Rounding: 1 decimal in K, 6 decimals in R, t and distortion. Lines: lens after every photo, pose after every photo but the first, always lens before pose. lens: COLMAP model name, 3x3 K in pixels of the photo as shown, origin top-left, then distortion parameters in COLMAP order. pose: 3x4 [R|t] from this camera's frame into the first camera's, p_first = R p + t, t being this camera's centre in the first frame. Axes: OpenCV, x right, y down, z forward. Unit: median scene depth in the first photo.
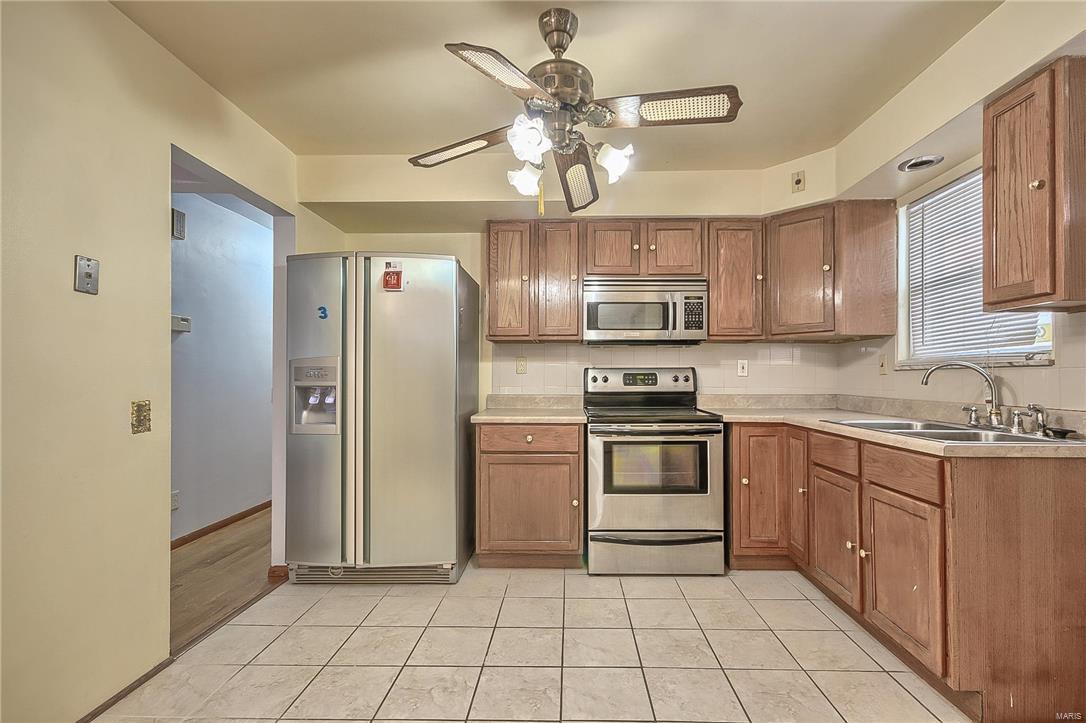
lens RADIAL K [[497.6, 0, 550.9], [0, 497.6, 364.0], [0, 0, 1]] dist [0.005234, 0.000987]
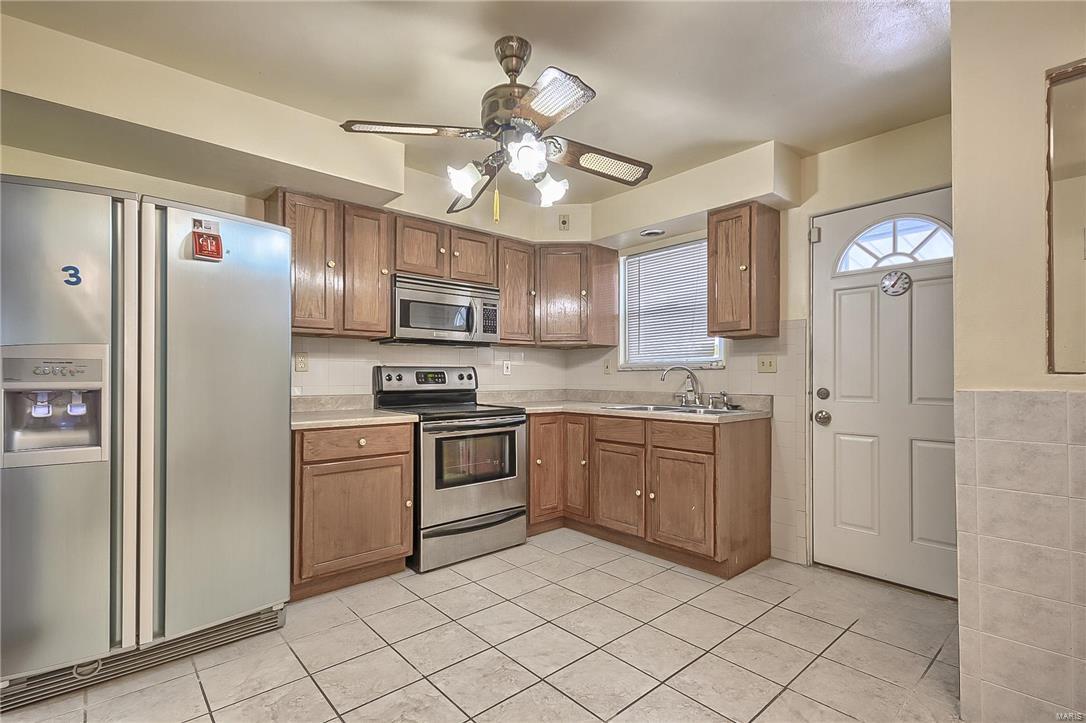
lens RADIAL K [[497.6, 0, 553.2], [0, 497.6, 363.5], [0, 0, 1]] dist [0.005234, 0.000987]
pose [[0.732144, 0.017556, 0.680924, -0.432868], [-0.018358, 0.999813, -0.006040, 0.003702], [-0.680903, -0.008078, 0.732329, 0.094546]]
